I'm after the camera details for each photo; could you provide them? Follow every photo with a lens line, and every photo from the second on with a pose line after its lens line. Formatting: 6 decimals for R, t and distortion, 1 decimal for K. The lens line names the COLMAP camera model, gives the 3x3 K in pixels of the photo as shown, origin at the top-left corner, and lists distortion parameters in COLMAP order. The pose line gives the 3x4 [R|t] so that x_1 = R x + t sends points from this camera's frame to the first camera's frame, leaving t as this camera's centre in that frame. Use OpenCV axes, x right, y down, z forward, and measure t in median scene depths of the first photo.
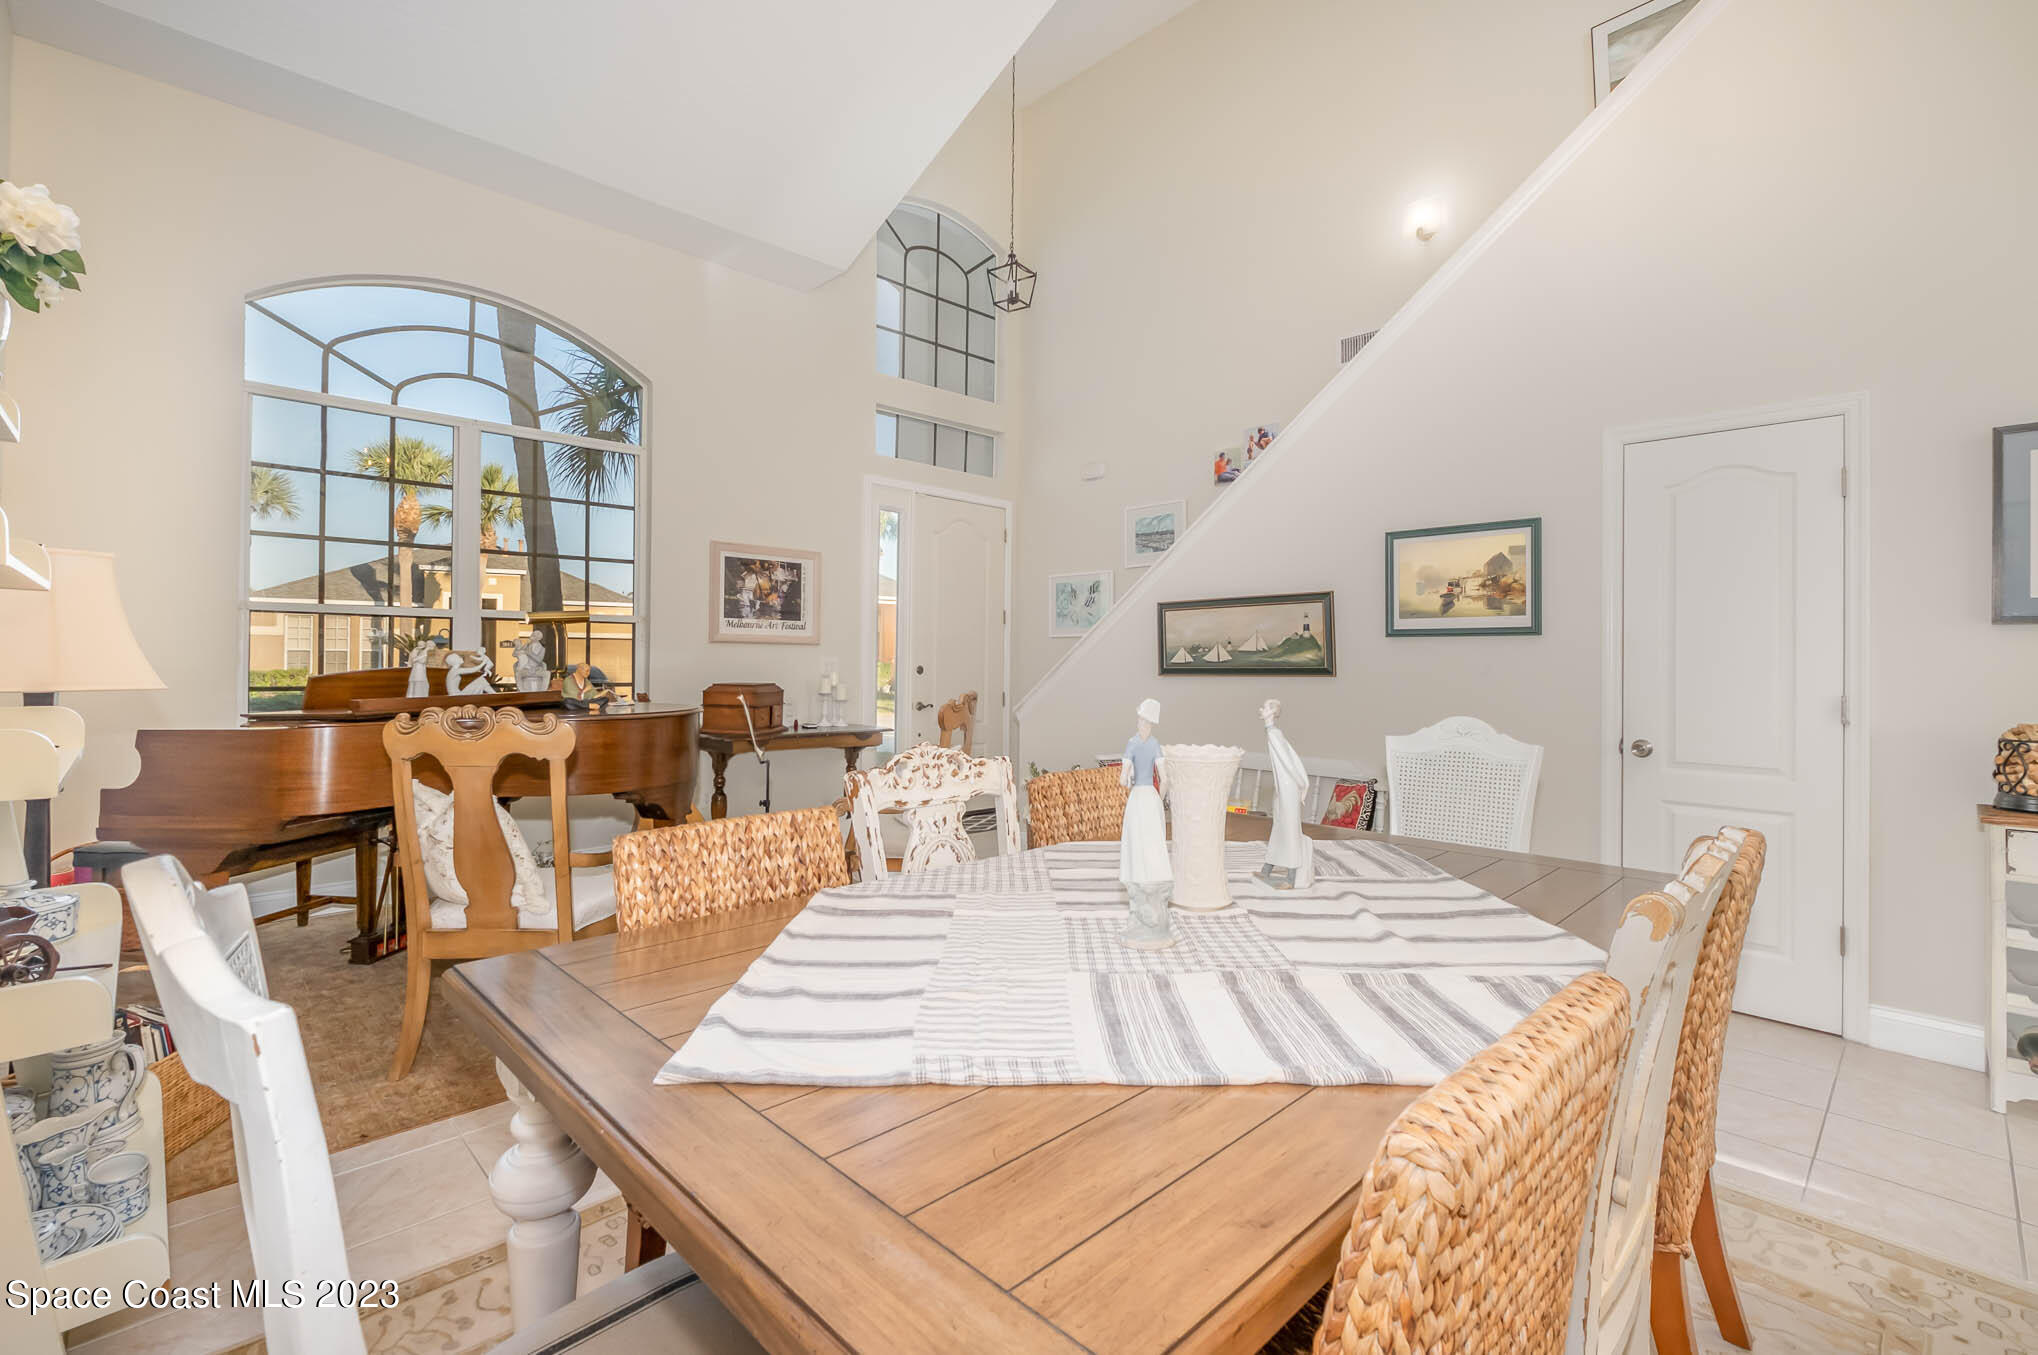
lens RADIAL K [[900.6, 0, 1015.7], [0, 900.6, 662.2], [0, 0, 1]] dist [-0.002450, -0.000144]
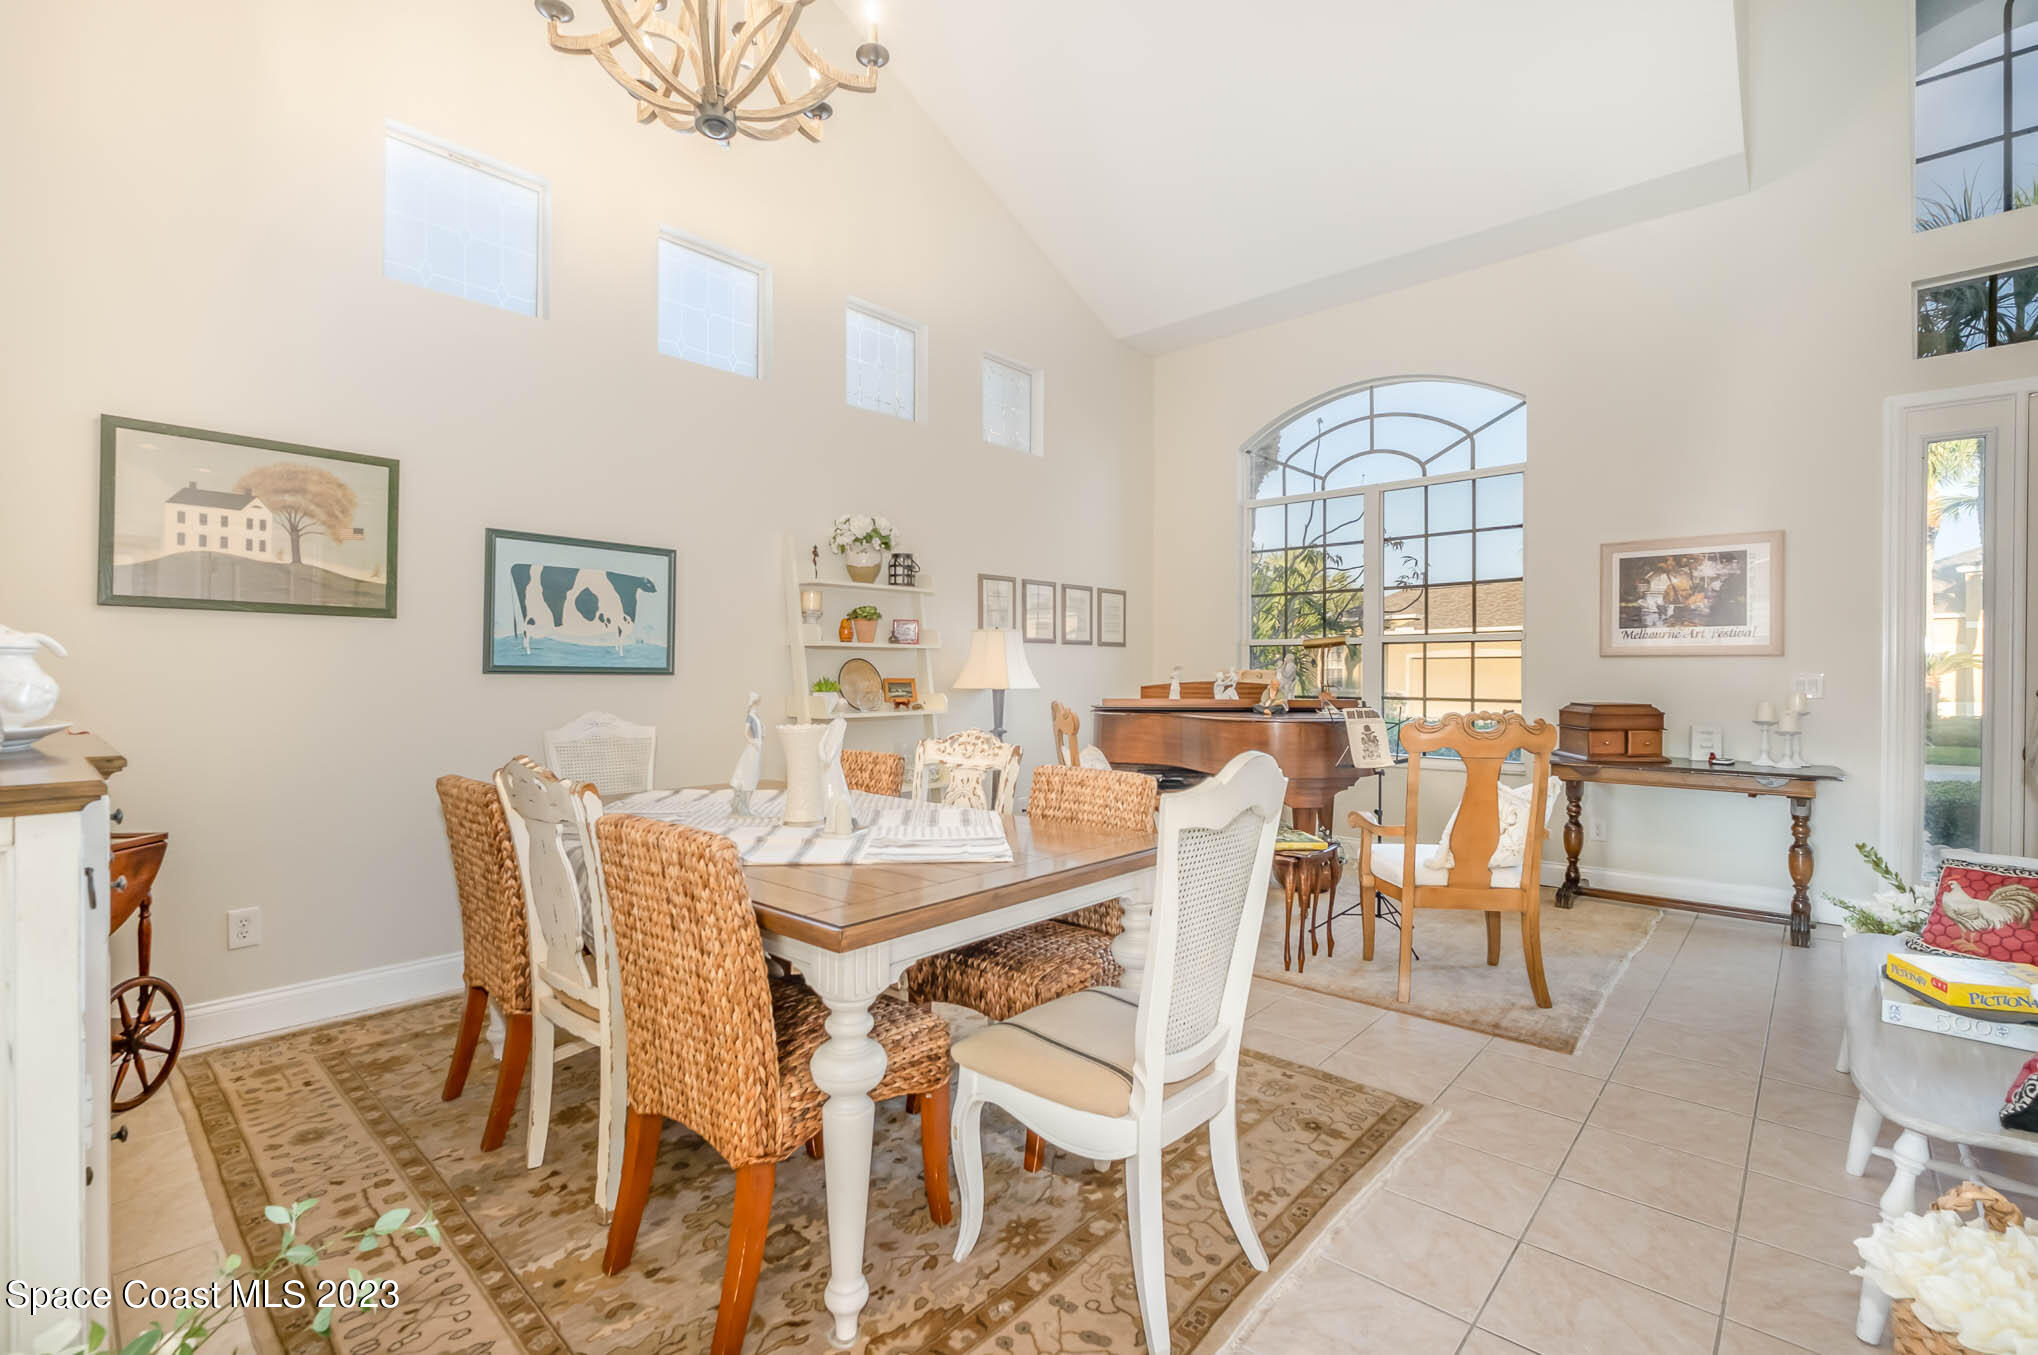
lens RADIAL K [[900.6, 0, 1009.8], [0, 900.6, 673.2], [0, 0, 1]] dist [-0.002450, -0.000144]
pose [[0.071381, -0.007173, -0.997423, 0.494298], [-0.003465, 0.999966, -0.007439, 0.002734], [0.997443, 0.003987, 0.071354, 0.332629]]
